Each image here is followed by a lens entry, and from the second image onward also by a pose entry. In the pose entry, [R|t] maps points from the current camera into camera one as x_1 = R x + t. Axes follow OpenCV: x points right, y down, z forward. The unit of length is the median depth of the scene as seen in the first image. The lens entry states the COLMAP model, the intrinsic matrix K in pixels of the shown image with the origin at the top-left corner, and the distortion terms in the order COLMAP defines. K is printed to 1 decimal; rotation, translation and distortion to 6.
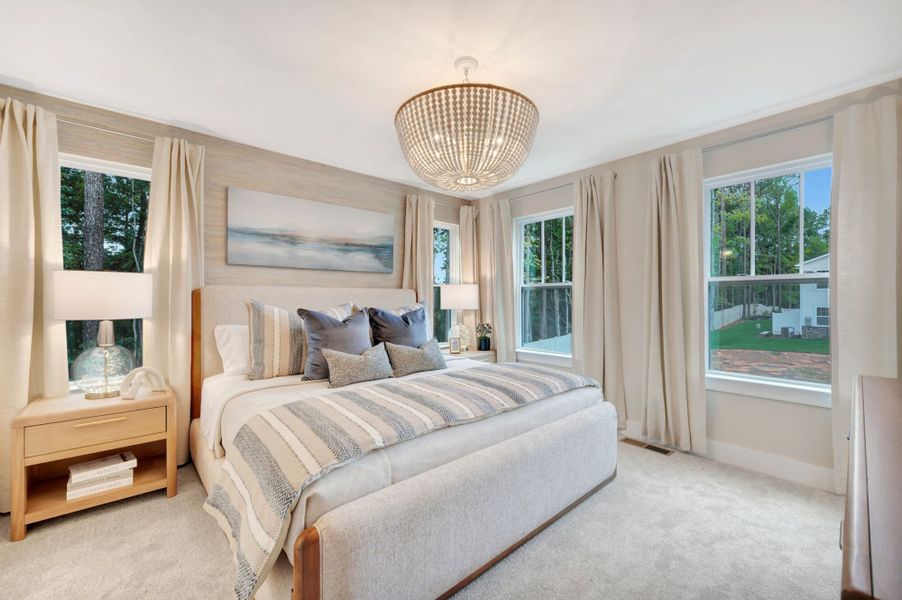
lens RADIAL K [[363.9, 0, 453.2], [0, 363.9, 298.6], [0, 0, 1]] dist [-0.000282, -0.000576]
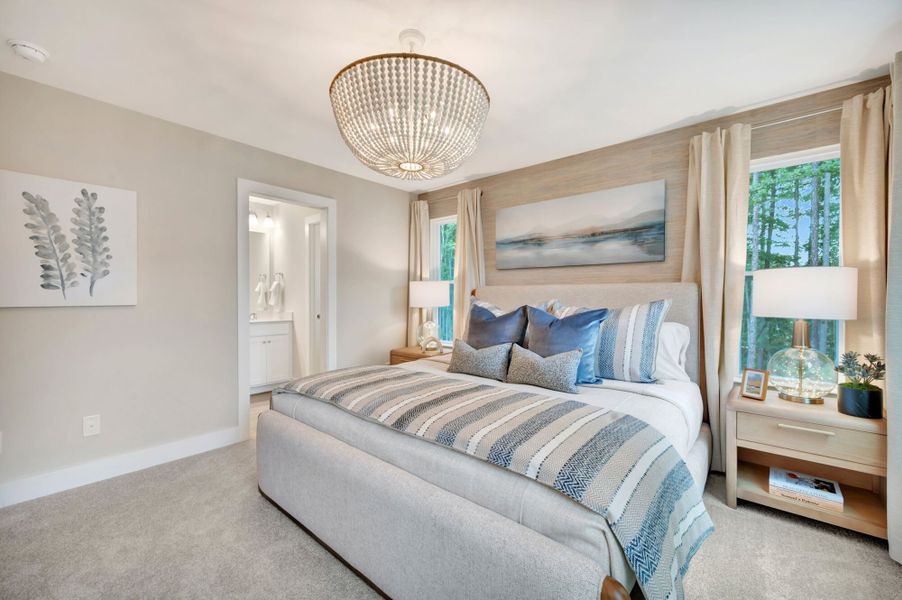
lens RADIAL K [[363.9, 0, 456.0], [0, 363.9, 297.1], [0, 0, 1]] dist [-0.000282, -0.000576]
pose [[0.146795, -0.001889, -0.989165, 0.645320], [-0.006414, 0.999975, -0.002861, 0.007615], [0.989146, 0.006765, 0.146780, 0.668221]]
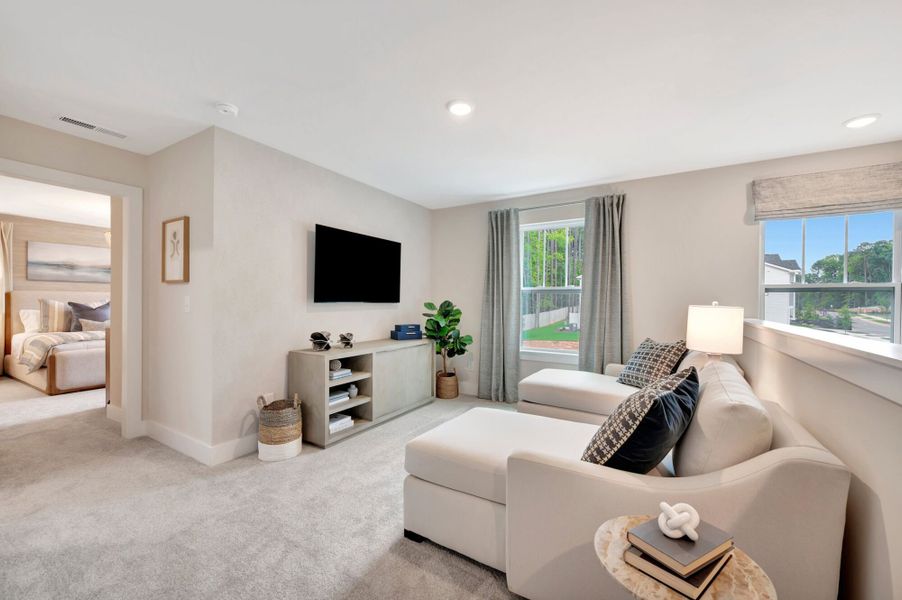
lens RADIAL K [[363.9, 0, 450.4], [0, 363.9, 304.7], [0, 0, 1]] dist [-0.000282, -0.000576]
pose [[0.955452, 0.004659, 0.295111, 1.005172], [-0.007489, 0.999936, 0.008460, 0.007283], [-0.295053, -0.010293, 0.955425, -1.584975]]
